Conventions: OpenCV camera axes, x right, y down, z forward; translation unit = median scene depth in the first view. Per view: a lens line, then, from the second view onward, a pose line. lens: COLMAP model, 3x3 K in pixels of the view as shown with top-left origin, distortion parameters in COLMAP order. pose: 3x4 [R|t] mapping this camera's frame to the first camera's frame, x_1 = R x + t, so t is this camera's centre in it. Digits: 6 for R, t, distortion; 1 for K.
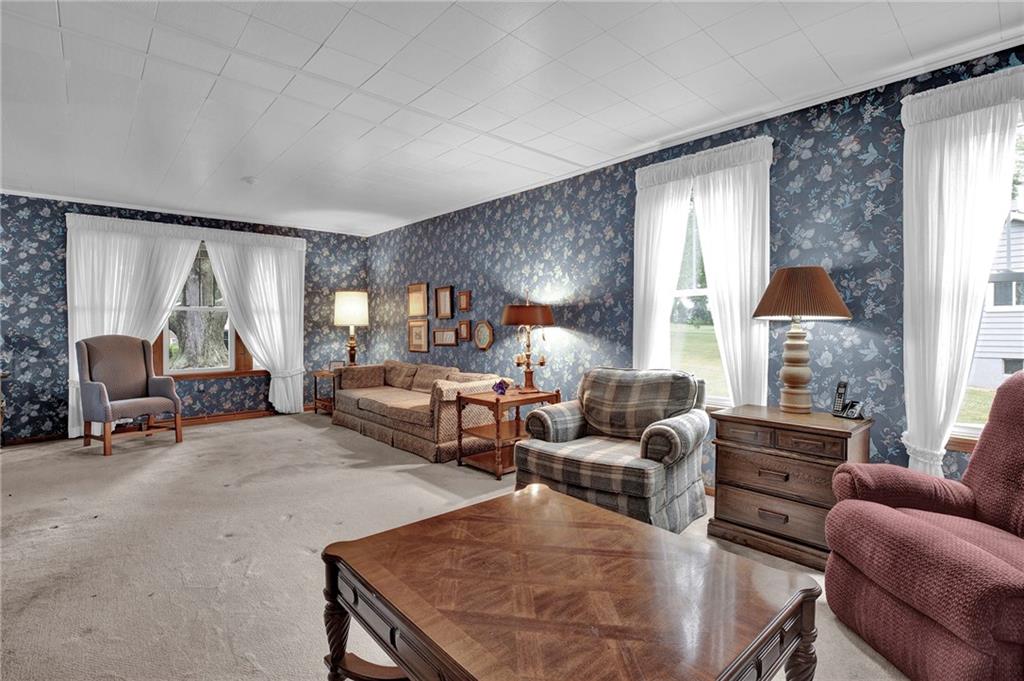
lens RADIAL K [[490.0, 0, 509.6], [0, 490.0, 324.2], [0, 0, 1]] dist [-0.031626, 0.013412]
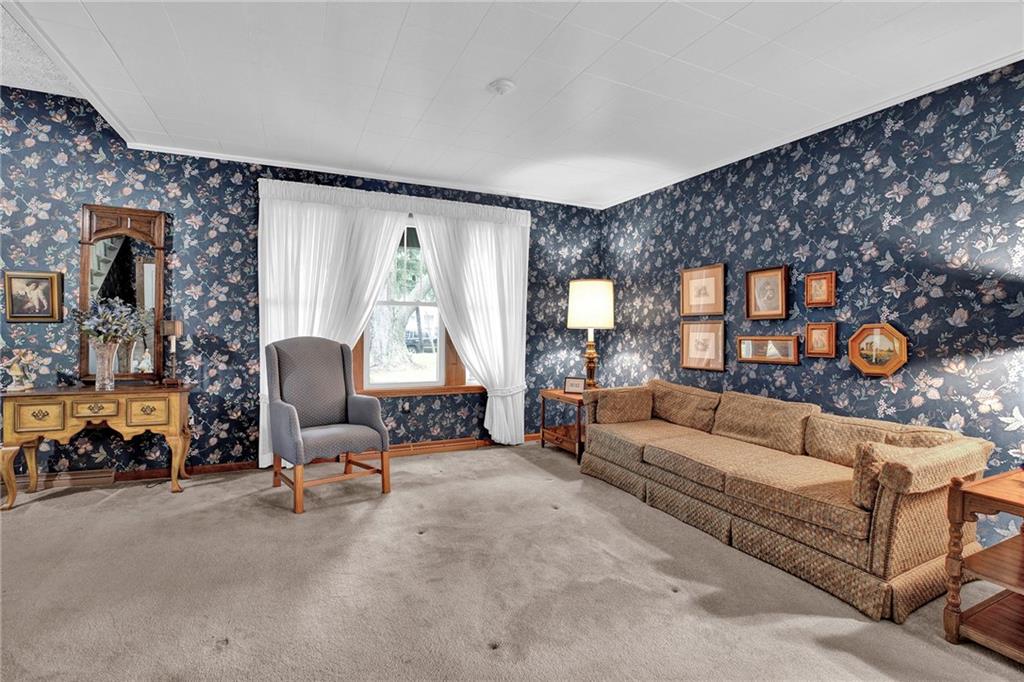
lens RADIAL K [[482.4, 0, 516.8], [0, 482.4, 331.8], [0, 0, 1]] dist [-0.027928, 0.001010]
pose [[0.959266, 0.015736, -0.282064, -0.278094], [-0.013152, 0.999852, 0.011051, 0.001757], [0.282196, -0.006891, 0.959332, 0.348986]]
